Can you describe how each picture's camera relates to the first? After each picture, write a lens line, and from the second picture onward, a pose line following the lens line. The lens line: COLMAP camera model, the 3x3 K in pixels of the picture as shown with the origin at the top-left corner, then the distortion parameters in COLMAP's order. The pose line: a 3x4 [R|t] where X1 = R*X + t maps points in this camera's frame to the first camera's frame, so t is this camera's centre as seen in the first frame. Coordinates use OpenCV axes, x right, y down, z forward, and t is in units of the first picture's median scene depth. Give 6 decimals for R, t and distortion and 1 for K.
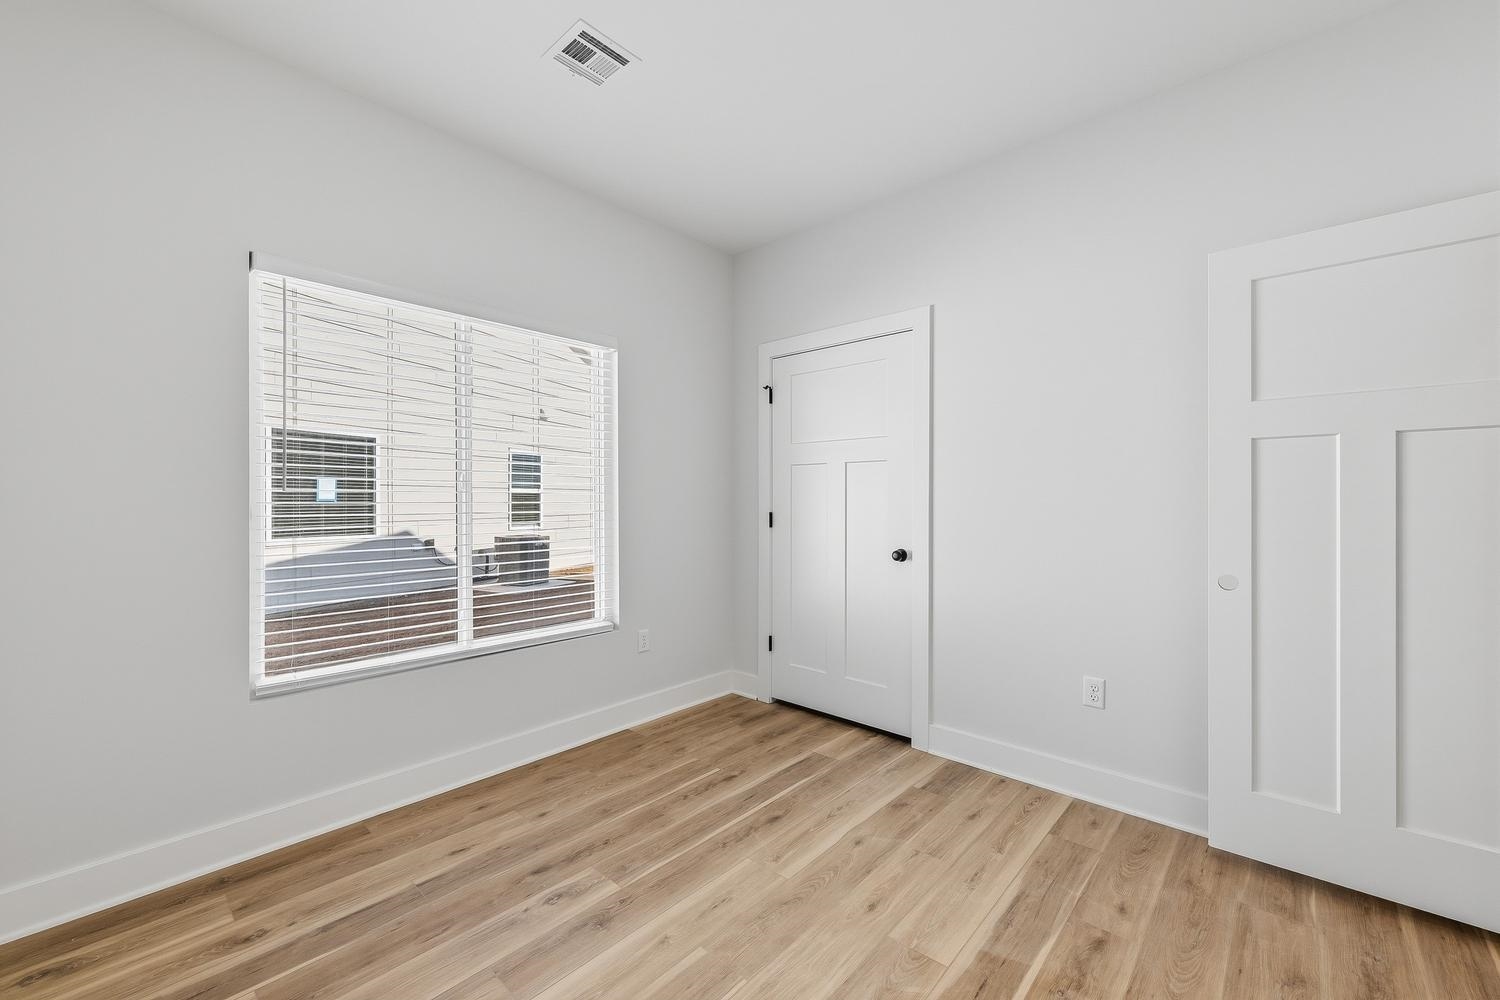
lens RADIAL K [[607.3, 0, 751.4], [0, 607.3, 500.0], [0, 0, 1]] dist [0.003257, -0.000316]
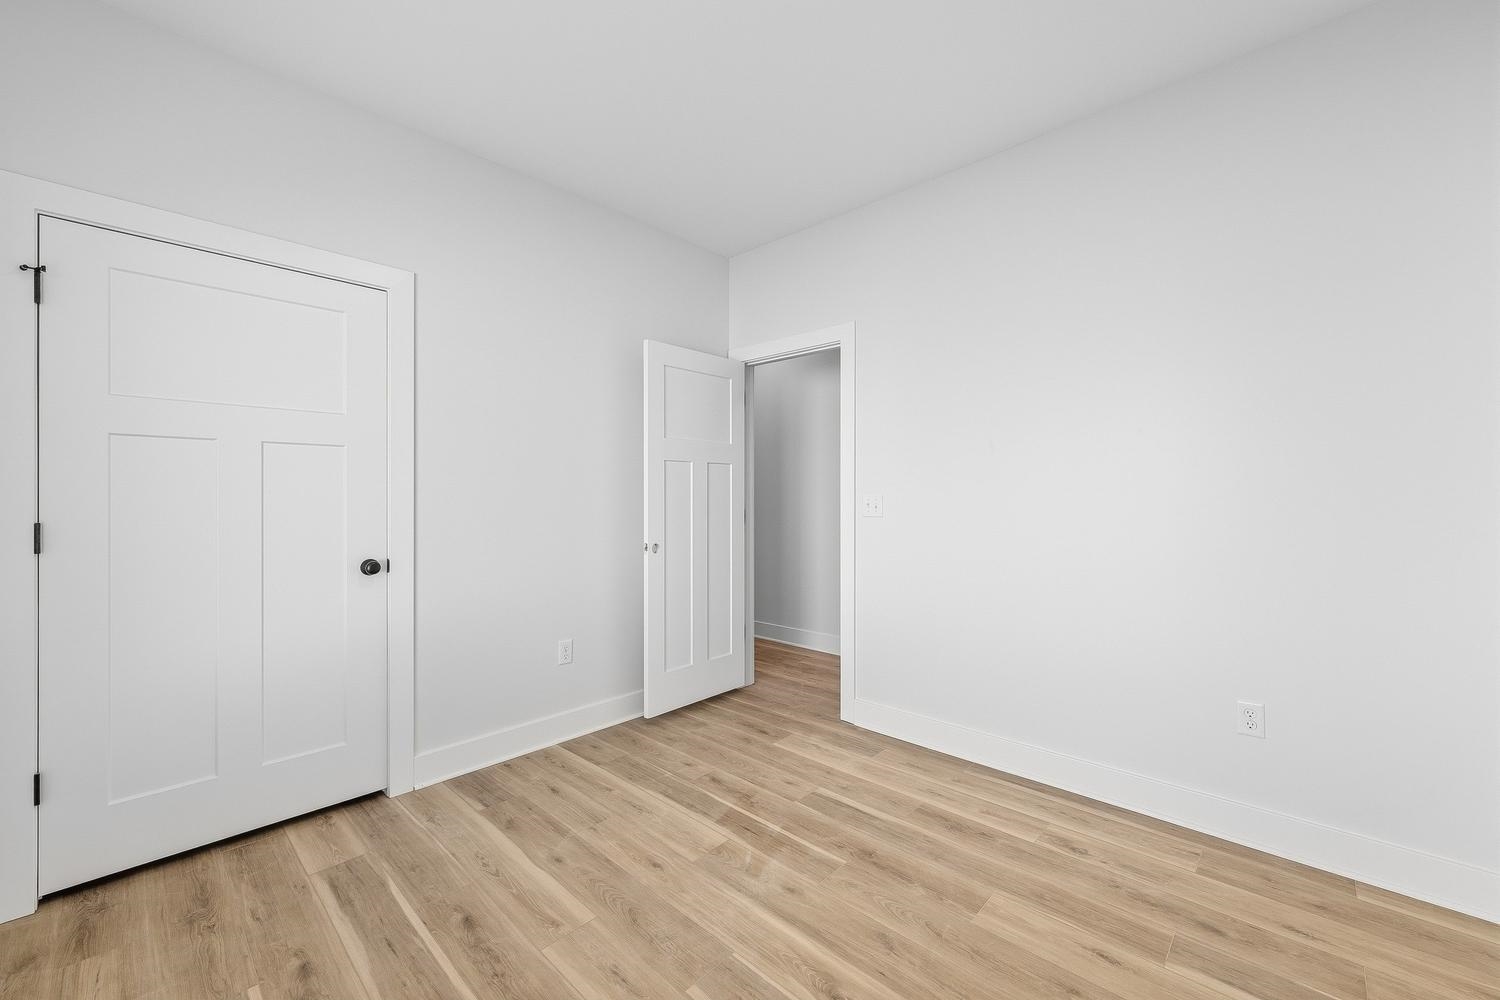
lens RADIAL K [[607.3, 0, 747.6], [0, 607.3, 496.9], [0, 0, 1]] dist [0.003257, -0.000316]
pose [[0.002322, 0.001863, 0.999996, -0.640678], [0.000803, 0.999998, -0.001865, 0.001987], [-0.999997, 0.000807, 0.002320, 0.587874]]
